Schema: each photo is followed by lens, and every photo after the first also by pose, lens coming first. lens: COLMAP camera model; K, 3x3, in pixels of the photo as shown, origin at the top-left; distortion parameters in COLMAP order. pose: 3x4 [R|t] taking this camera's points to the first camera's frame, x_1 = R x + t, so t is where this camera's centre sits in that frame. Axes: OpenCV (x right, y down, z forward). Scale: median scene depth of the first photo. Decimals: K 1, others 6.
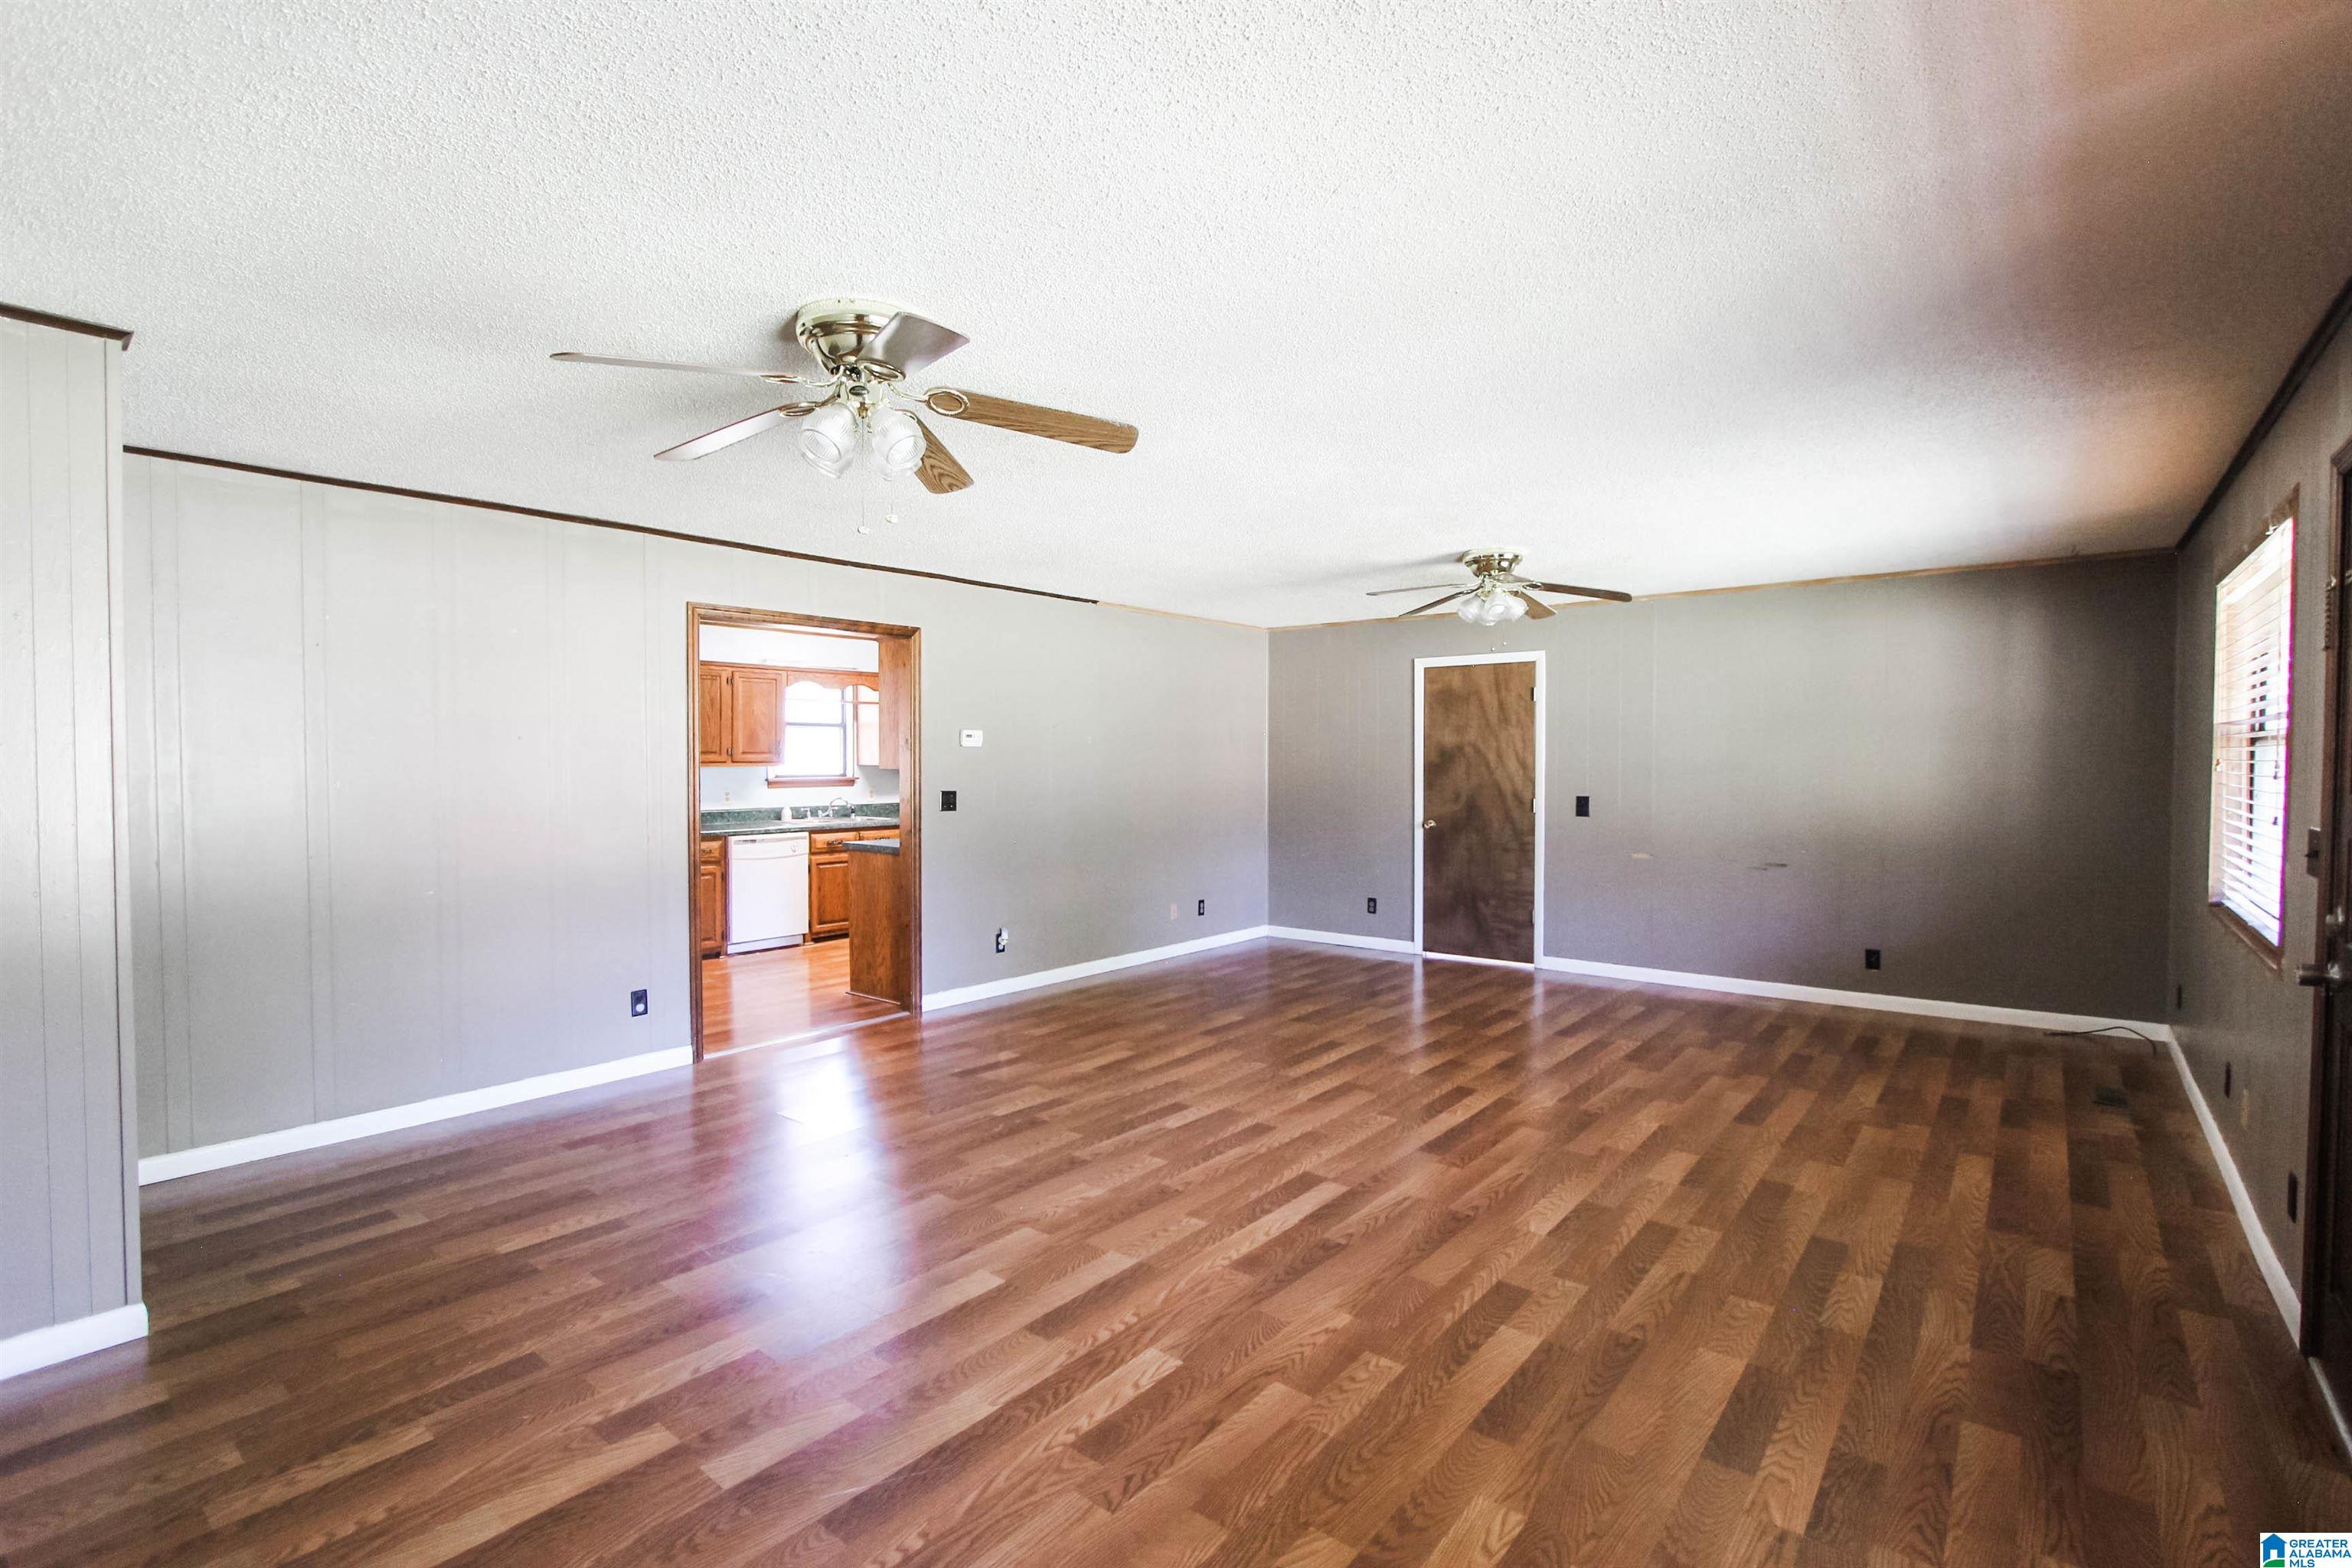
lens RADIAL K [[1078.4, 0, 1171.9], [0, 1078.4, 784.6], [0, 0, 1]] dist [-0.020614, 0.000554]
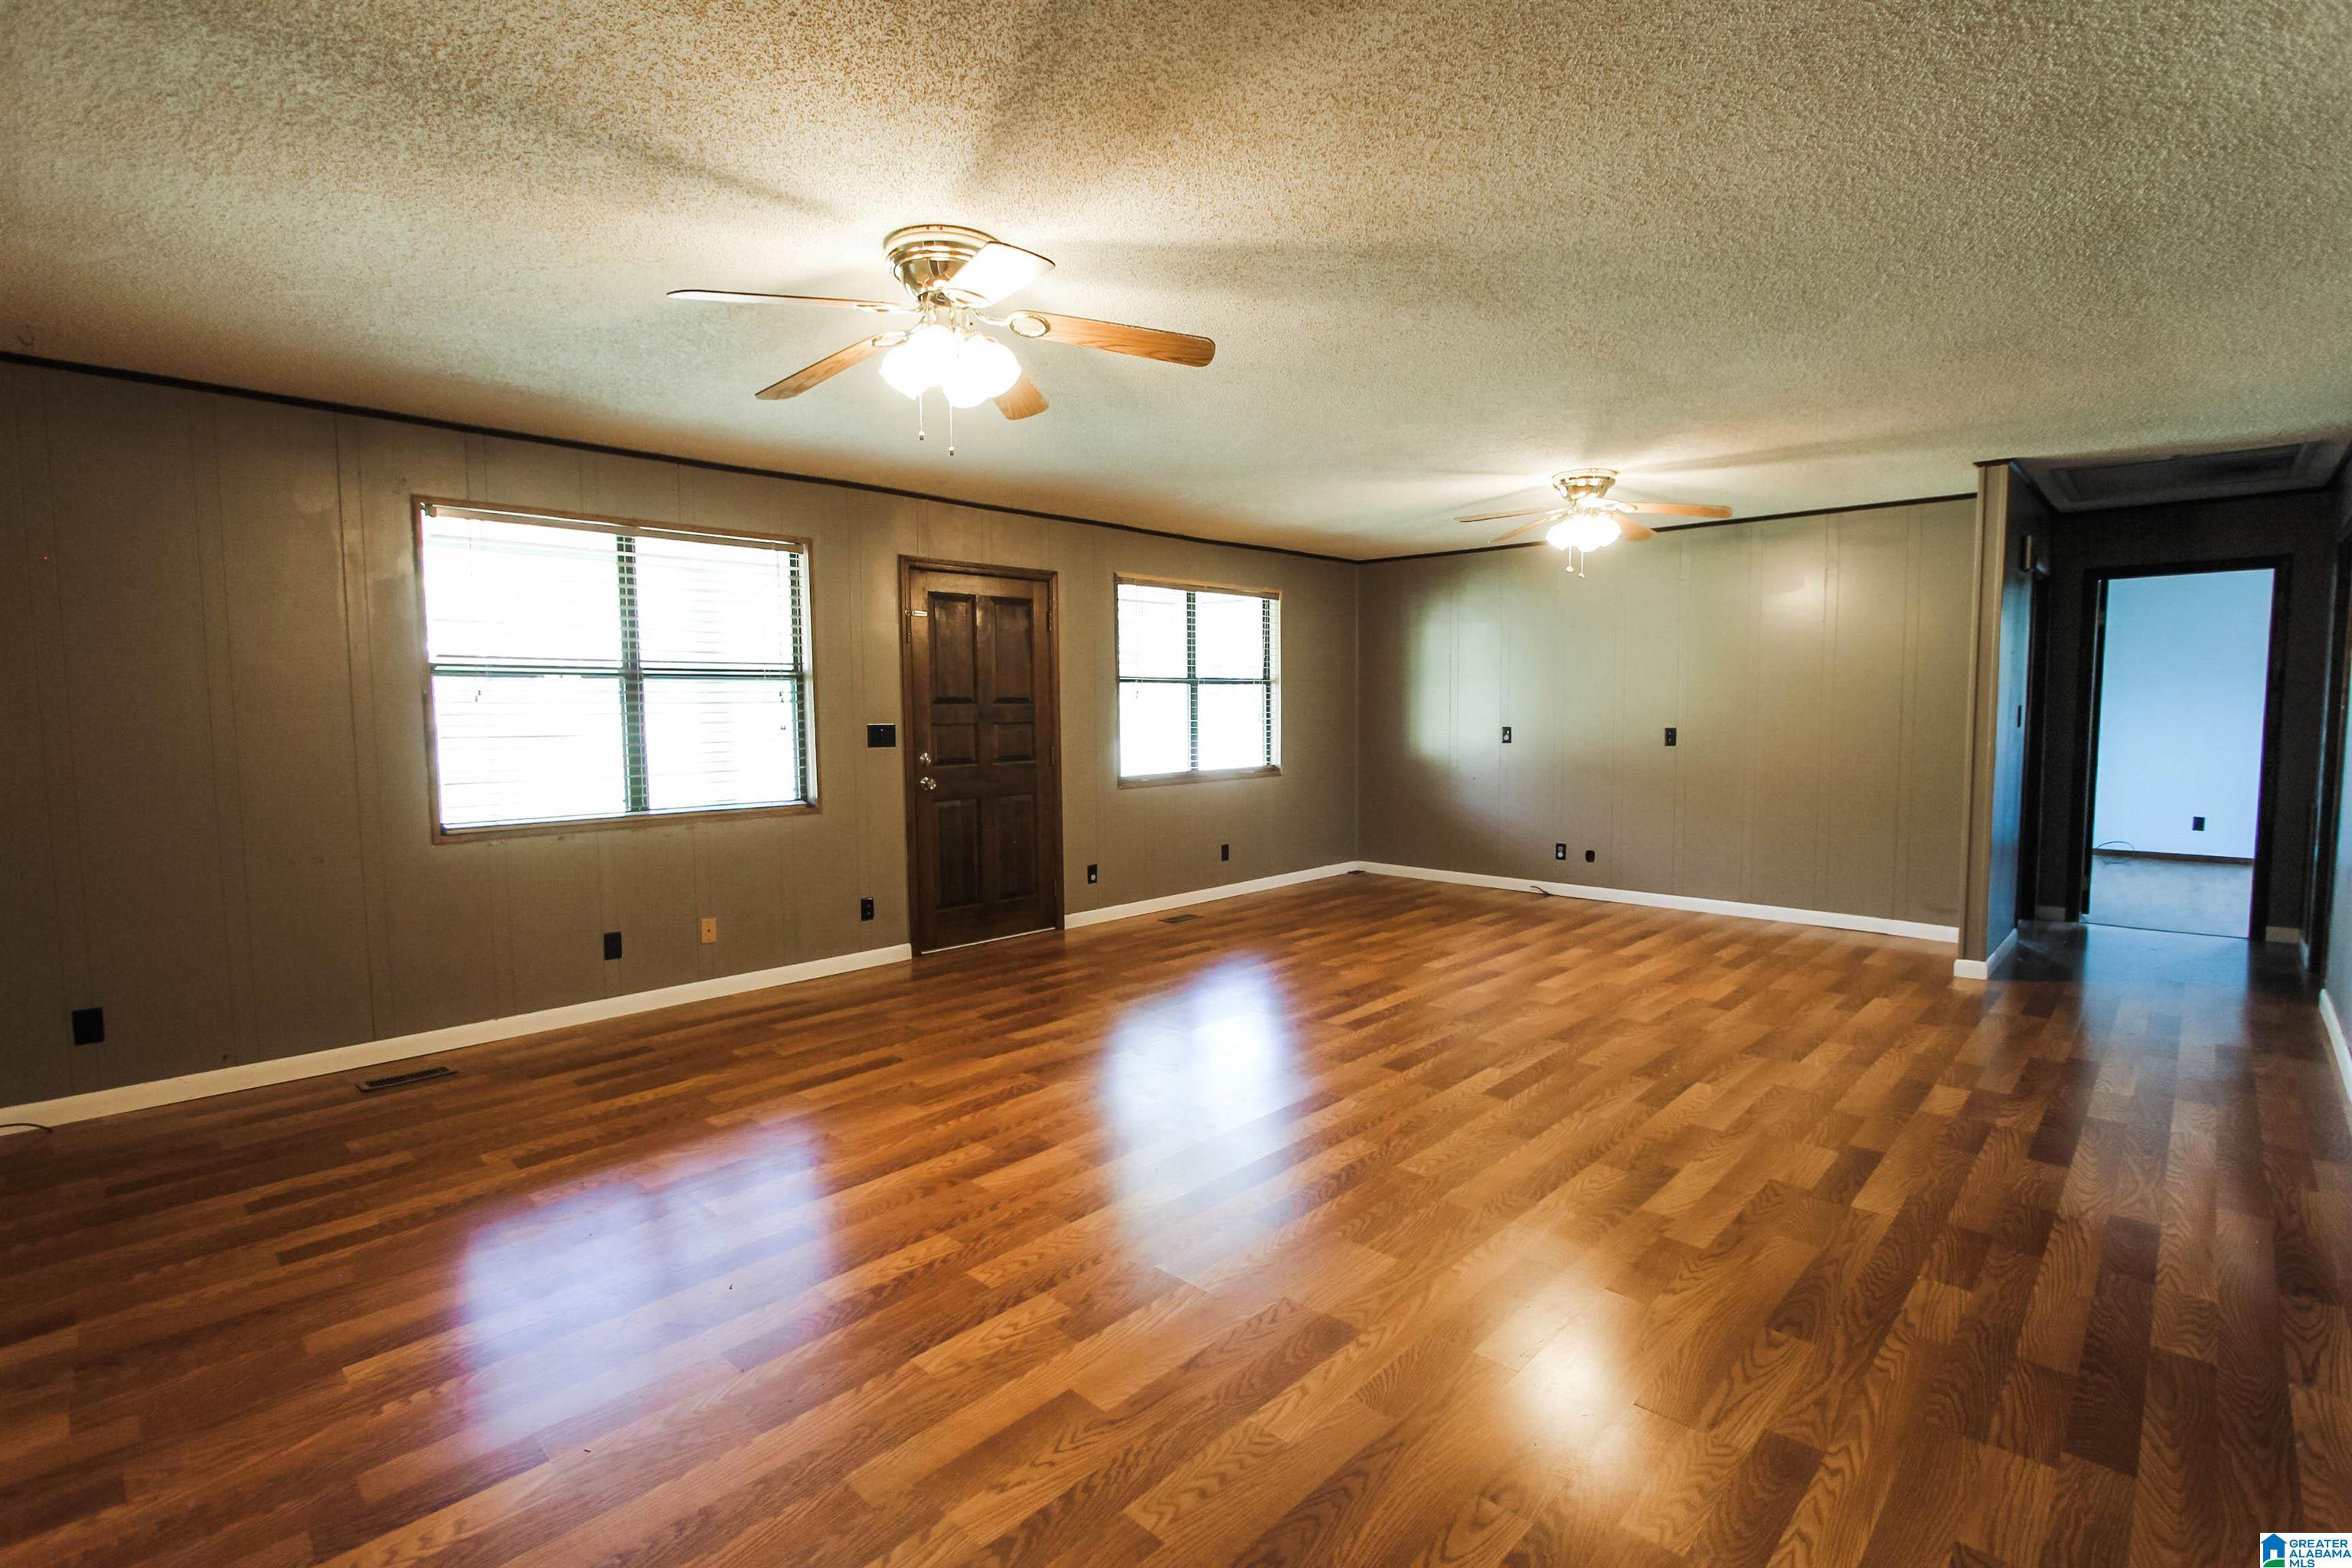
lens RADIAL K [[1078.4, 0, 1171.9], [0, 1078.4, 784.6], [0, 0, 1]] dist [-0.020614, 0.000554]
pose [[-0.996171, 0.001884, 0.087412, 0.199972], [0.010426, 0.995194, 0.097369, -0.027045], [-0.086808, 0.097907, -0.991402, 1.957436]]
